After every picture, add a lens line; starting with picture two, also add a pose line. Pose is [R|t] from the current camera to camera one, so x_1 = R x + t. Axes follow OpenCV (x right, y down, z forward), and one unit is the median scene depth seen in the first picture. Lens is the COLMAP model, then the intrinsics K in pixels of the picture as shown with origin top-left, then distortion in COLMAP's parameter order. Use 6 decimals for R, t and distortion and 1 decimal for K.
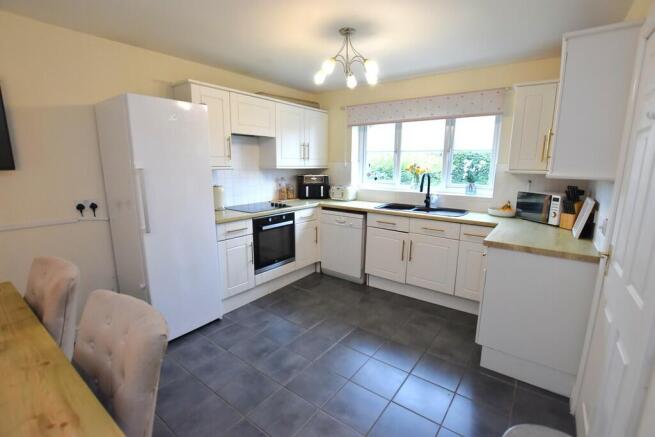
lens RADIAL K [[294.3, 0, 327.4], [0, 294.3, 220.2], [0, 0, 1]] dist [-0.028948, 0.000644]
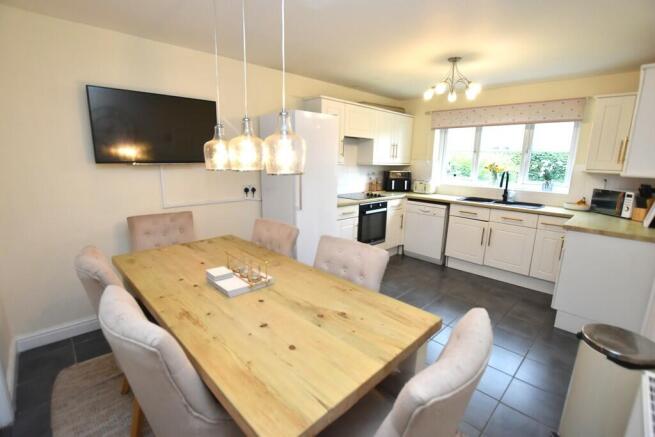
lens RADIAL K [[294.3, 0, 327.4], [0, 294.3, 220.2], [0, 0, 1]] dist [-0.028948, 0.000644]
pose [[0.987552, 0.042950, -0.151317, -0.181759], [-0.041153, 0.999040, 0.014990, 0.045528], [0.151816, -0.008576, 0.988372, -0.248957]]
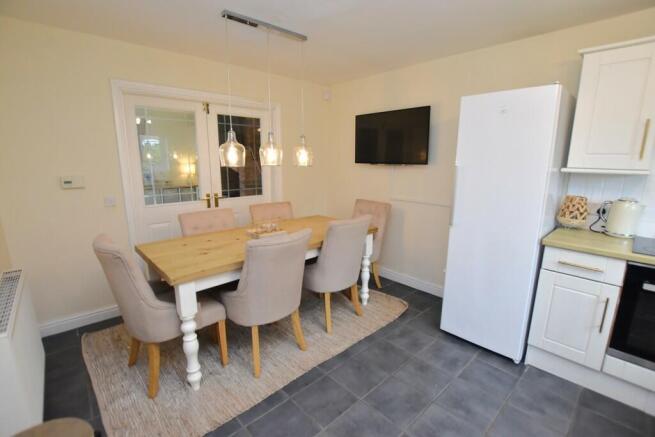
lens RADIAL K [[294.3, 0, 327.4], [0, 294.3, 220.2], [0, 0, 1]] dist [-0.028948, 0.000644]
pose [[-0.169958, 0.196597, -0.965642, 0.335522], [-0.192354, 0.954431, 0.228170, -0.089526], [0.966496, 0.224525, -0.124397, 0.452143]]
